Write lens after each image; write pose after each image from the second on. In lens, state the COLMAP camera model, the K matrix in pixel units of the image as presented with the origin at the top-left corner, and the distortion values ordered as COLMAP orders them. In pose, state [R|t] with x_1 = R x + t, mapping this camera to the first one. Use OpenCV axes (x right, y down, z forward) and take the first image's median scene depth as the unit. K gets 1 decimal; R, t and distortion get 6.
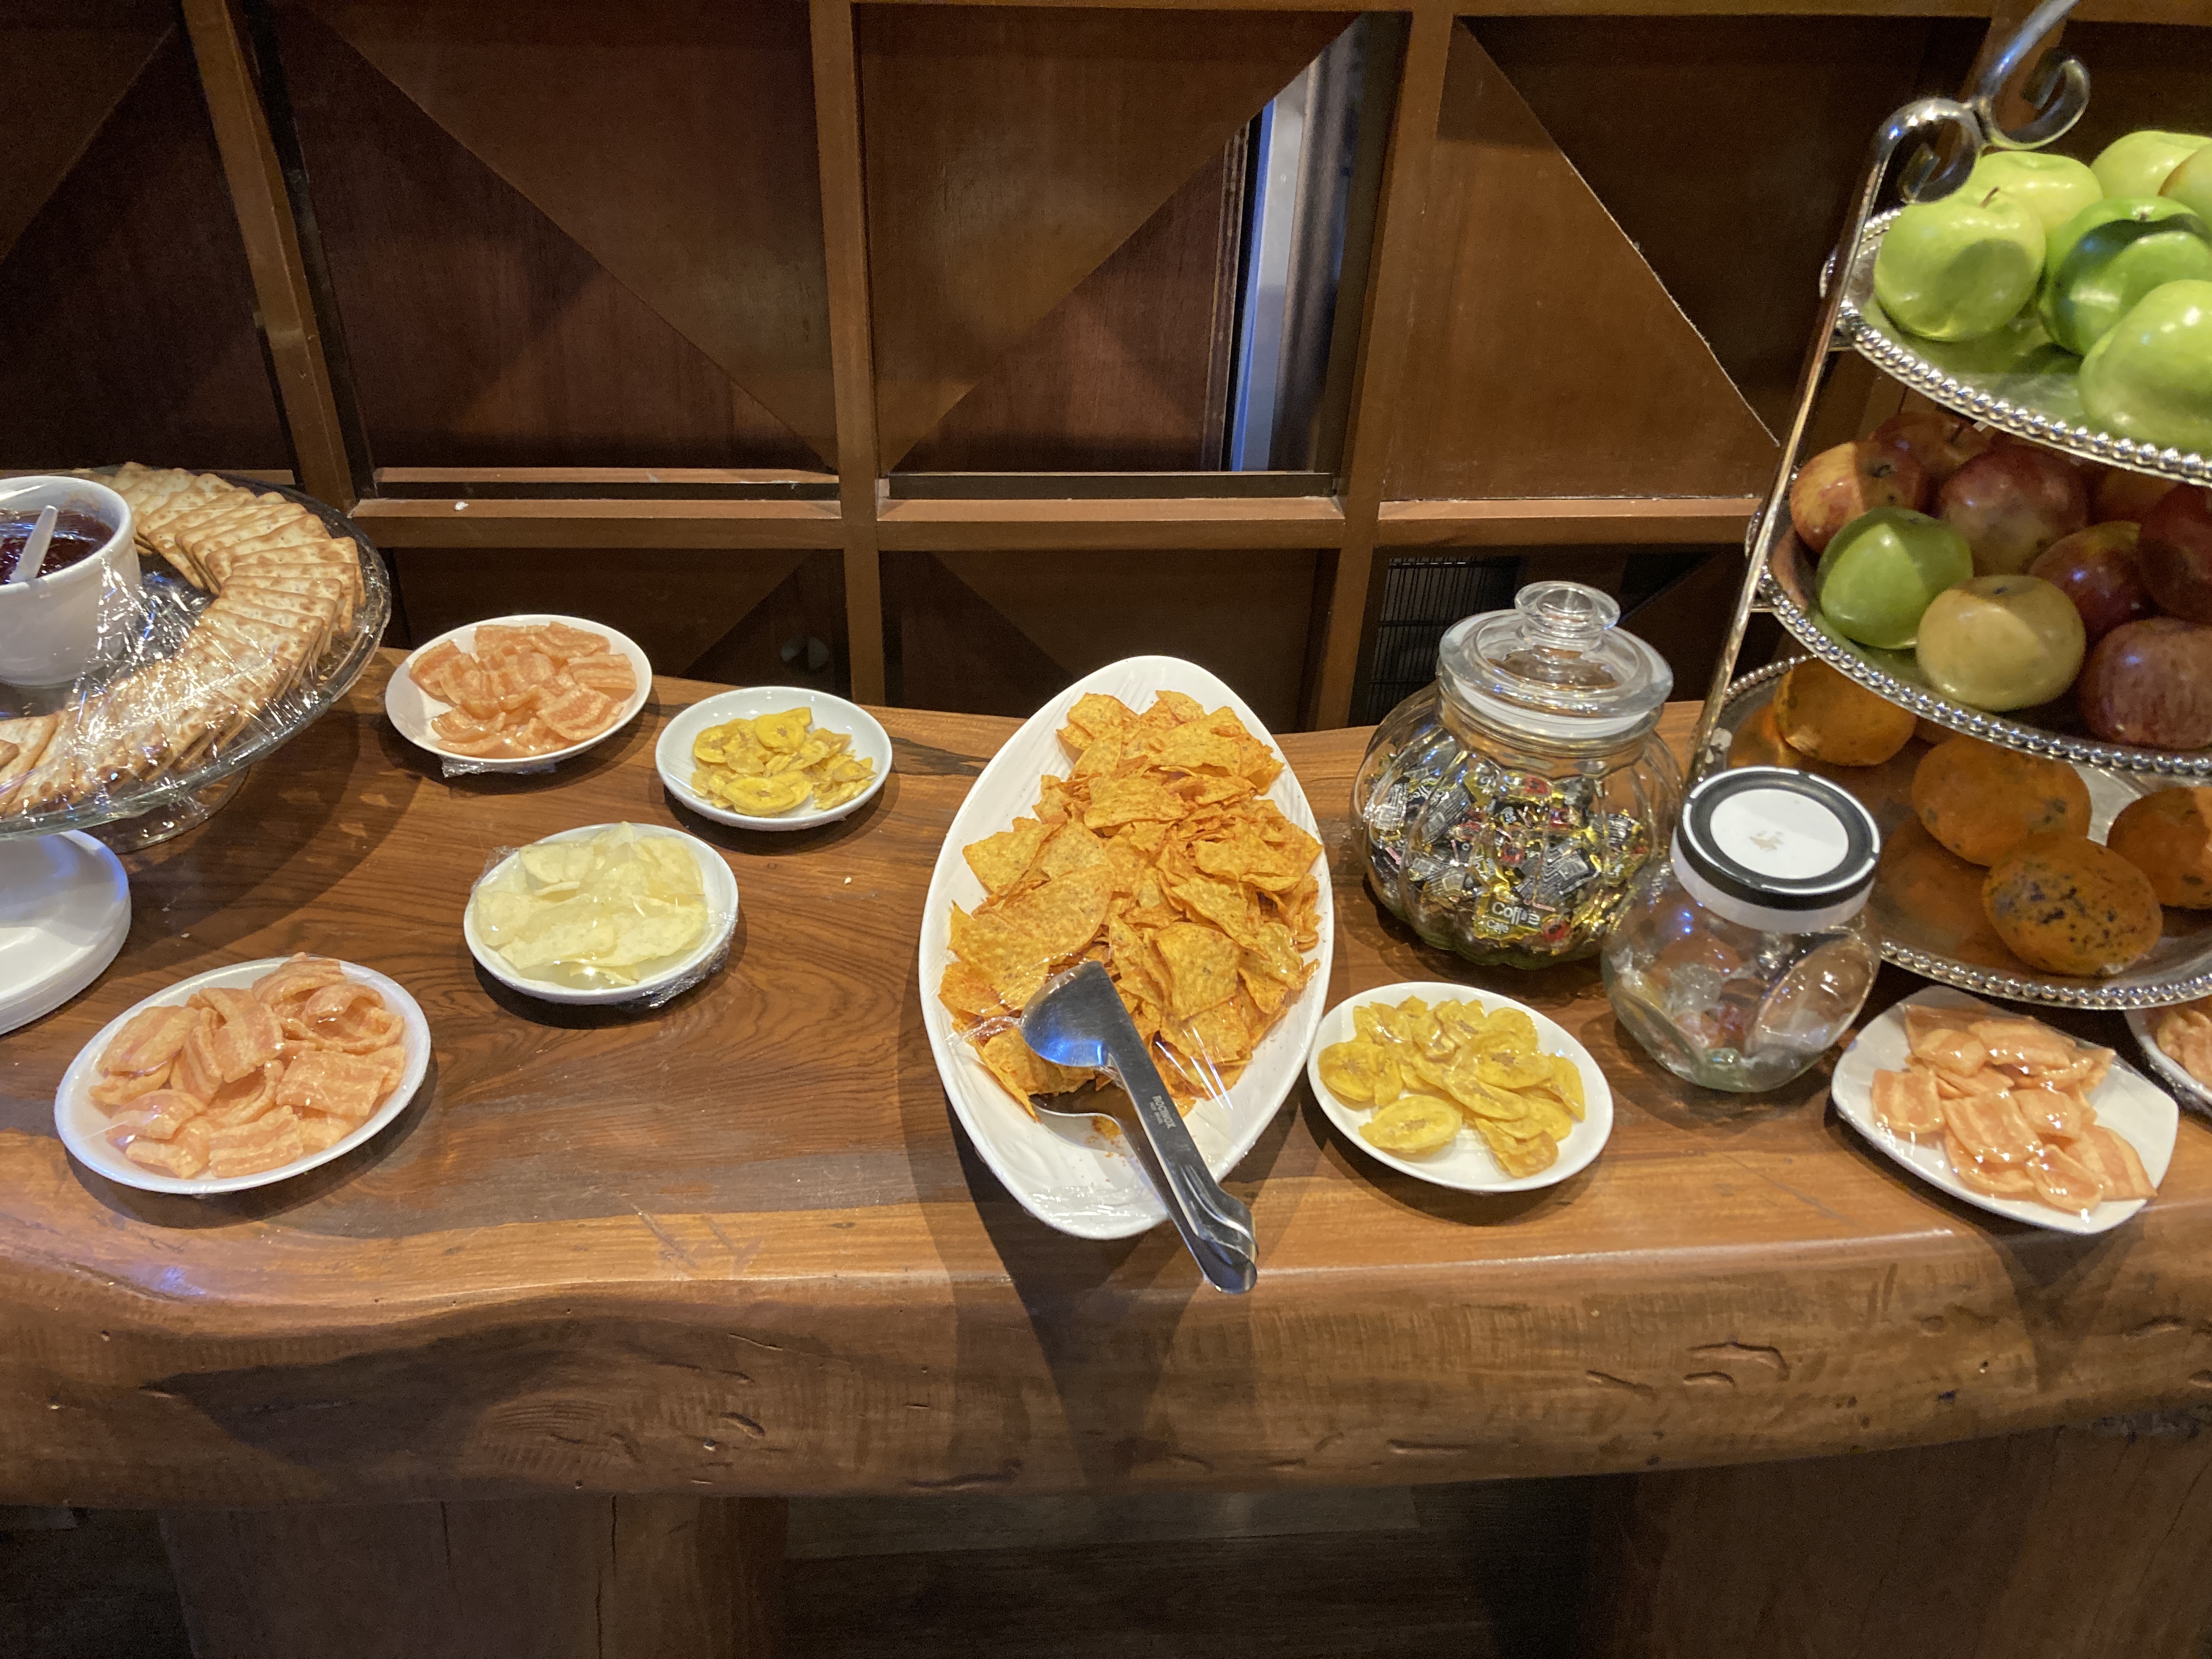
lens RADIAL K [[1820.7, 0, 1106.0], [0, 1820.7, 829.5], [0, 0, 1]] dist [0.029704, 0.003352]
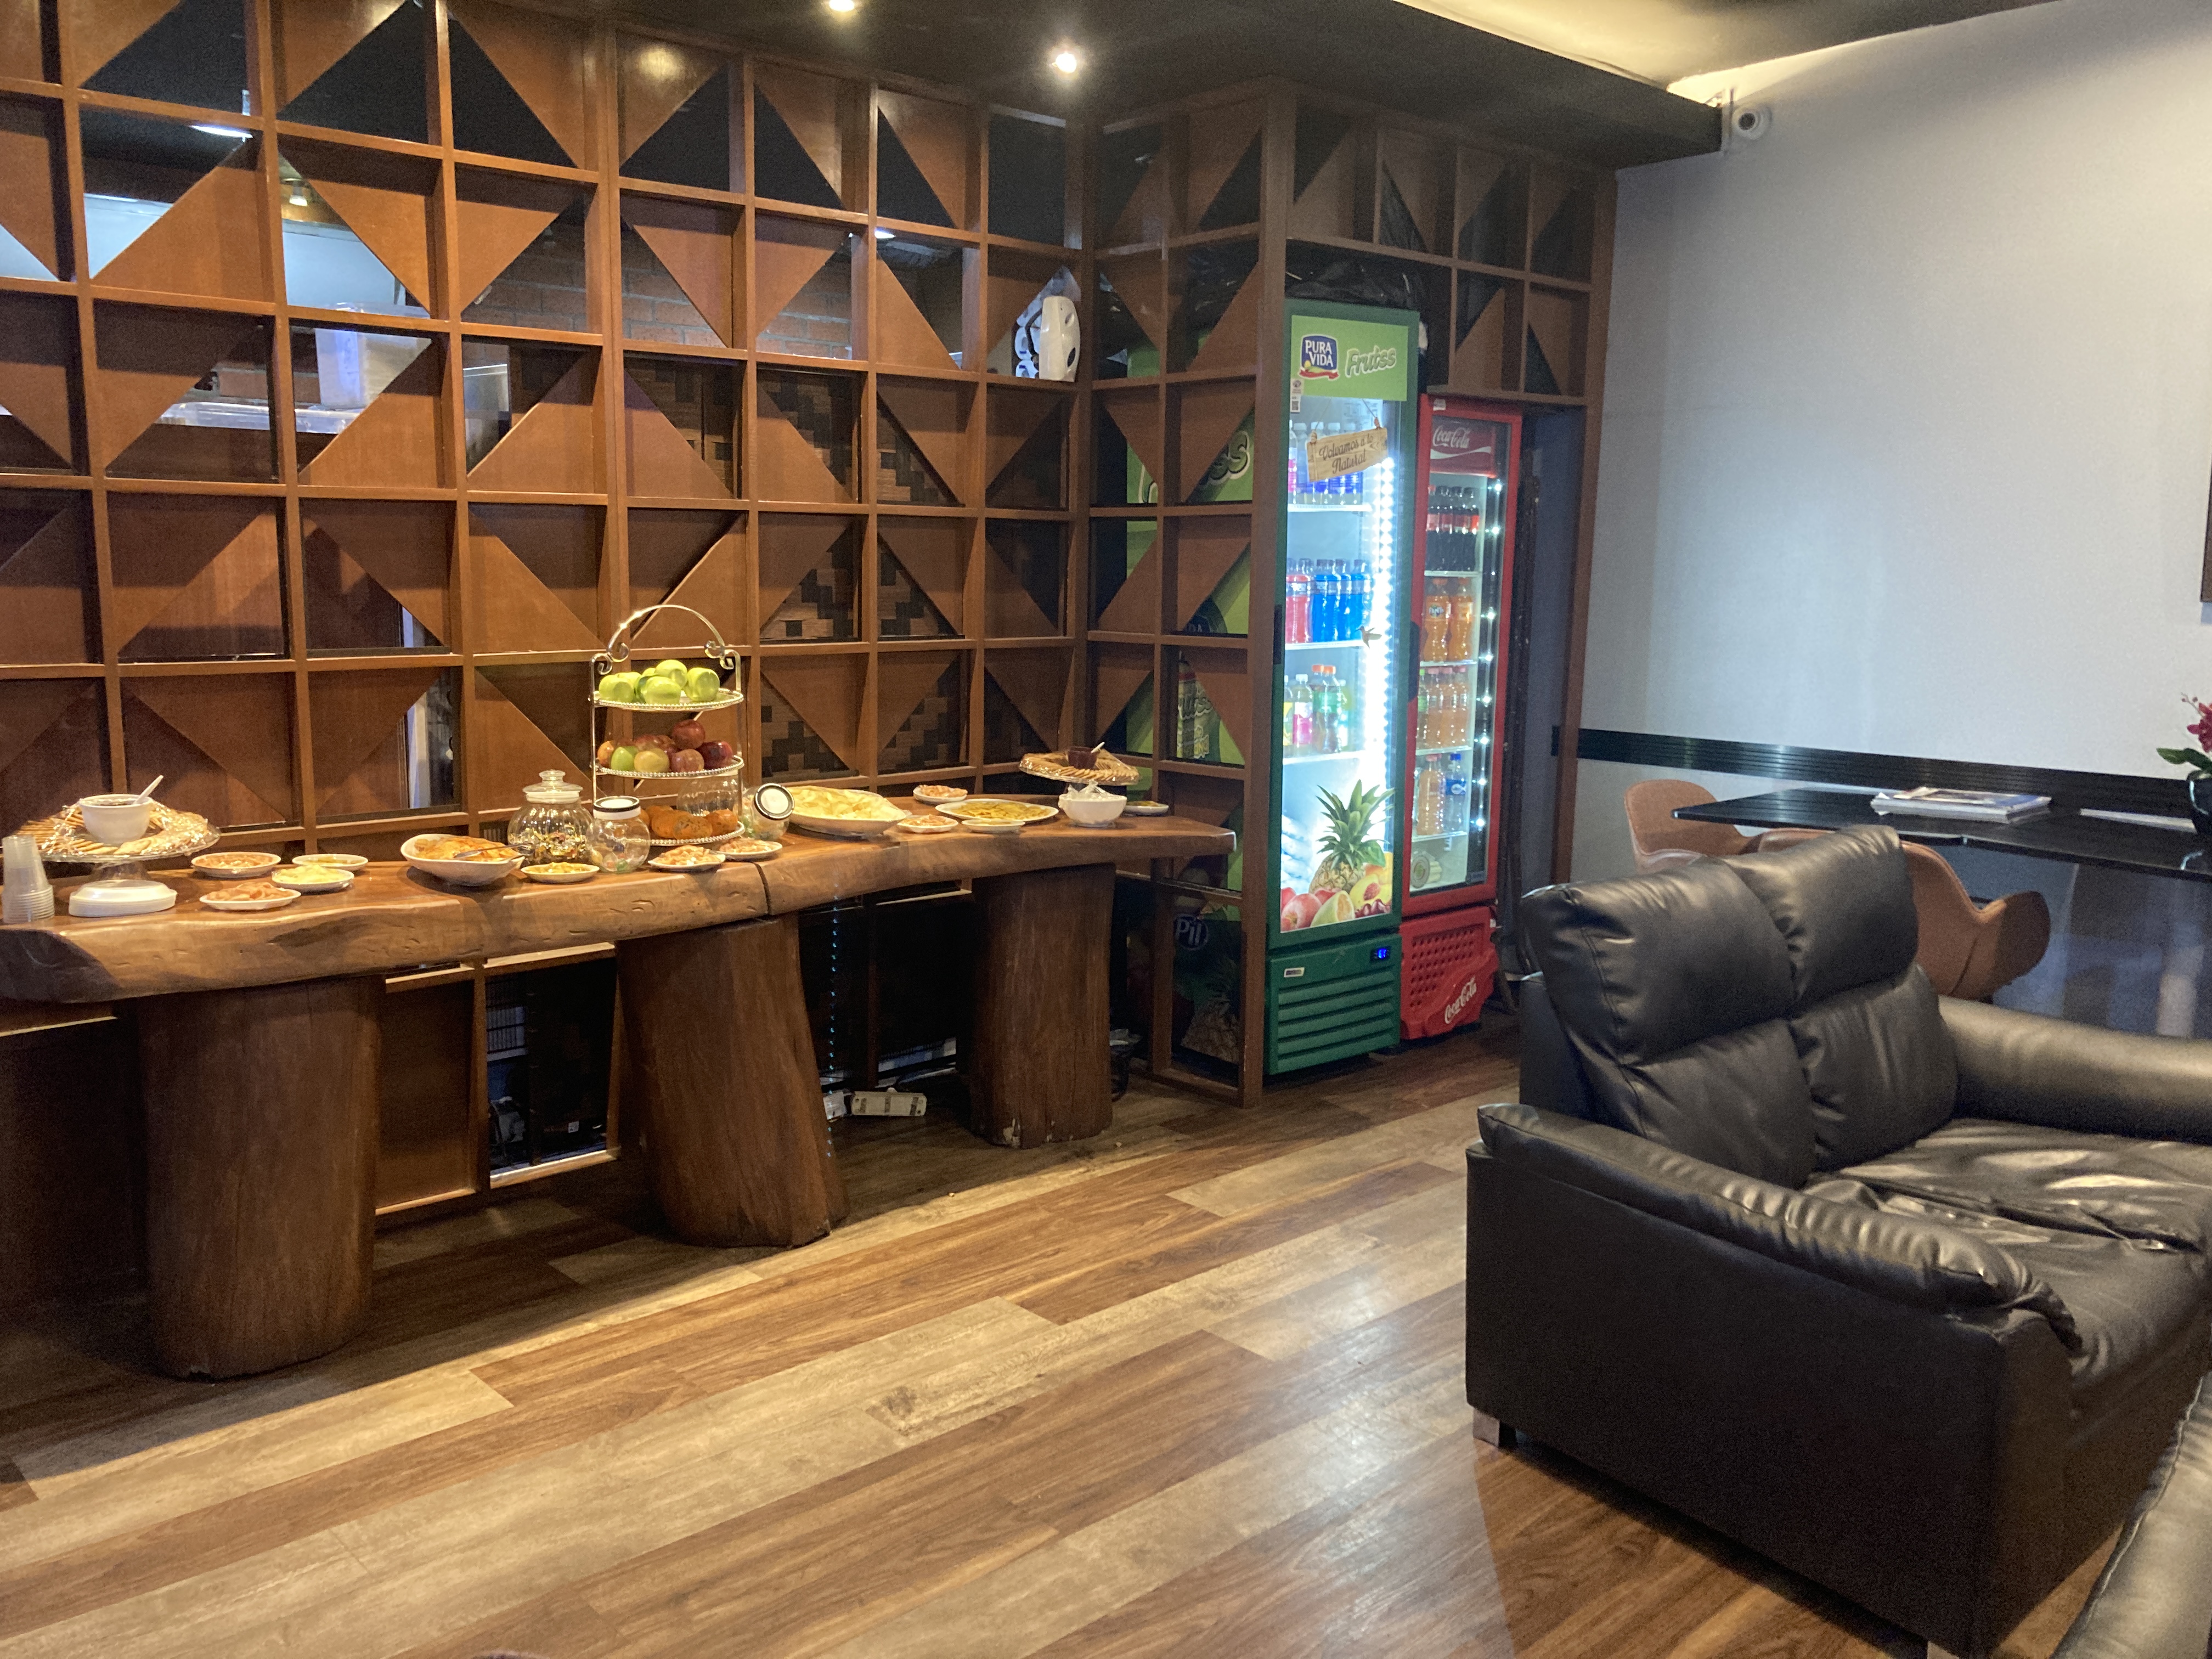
lens RADIAL K [[1820.7, 0, 1106.0], [0, 1820.7, 829.5], [0, 0, 1]] dist [0.029704, 0.003352]
pose [[0.791304, -0.129849, 0.597476, -1.327822], [0.389730, 0.860062, -0.329247, 1.974018], [-0.471114, 0.493389, 0.731176, -2.723462]]
